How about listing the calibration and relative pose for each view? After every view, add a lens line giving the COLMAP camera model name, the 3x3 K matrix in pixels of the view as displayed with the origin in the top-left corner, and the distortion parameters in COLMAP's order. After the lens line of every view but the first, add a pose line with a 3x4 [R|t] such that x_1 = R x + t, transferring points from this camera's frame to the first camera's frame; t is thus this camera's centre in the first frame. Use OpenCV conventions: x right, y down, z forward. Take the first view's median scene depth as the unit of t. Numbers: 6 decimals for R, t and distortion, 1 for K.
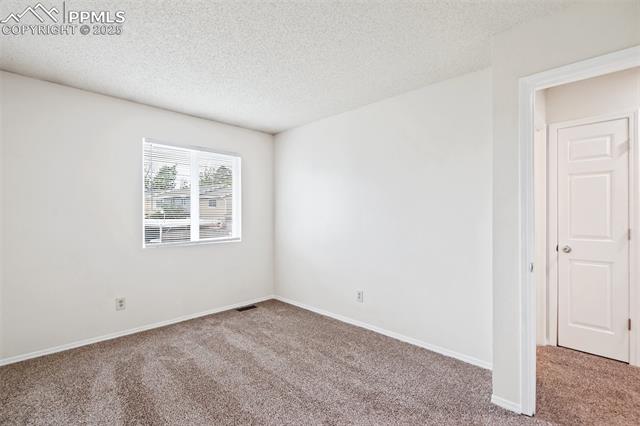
lens RADIAL K [[293.4, 0, 316.9], [0, 293.4, 213.1], [0, 0, 1]] dist [-0.001627, 0.000179]
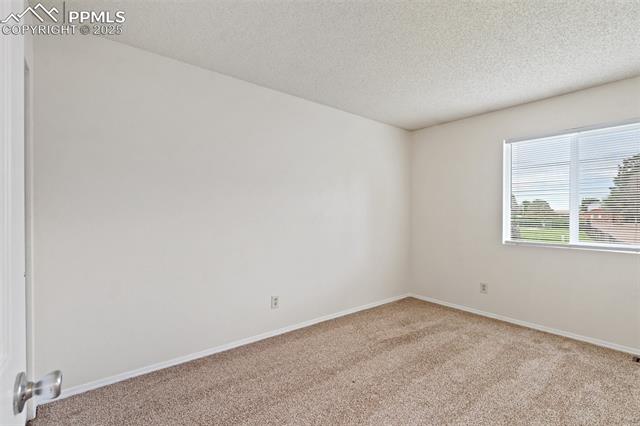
lens RADIAL K [[293.4, 0, 316.9], [0, 293.4, 213.1], [0, 0, 1]] dist [-0.001627, 0.000179]
pose [[-0.111639, -0.001726, -0.993747, 0.609215], [-0.002310, 0.999996, -0.001477, 0.012911], [0.993746, 0.002131, -0.111642, 0.490390]]
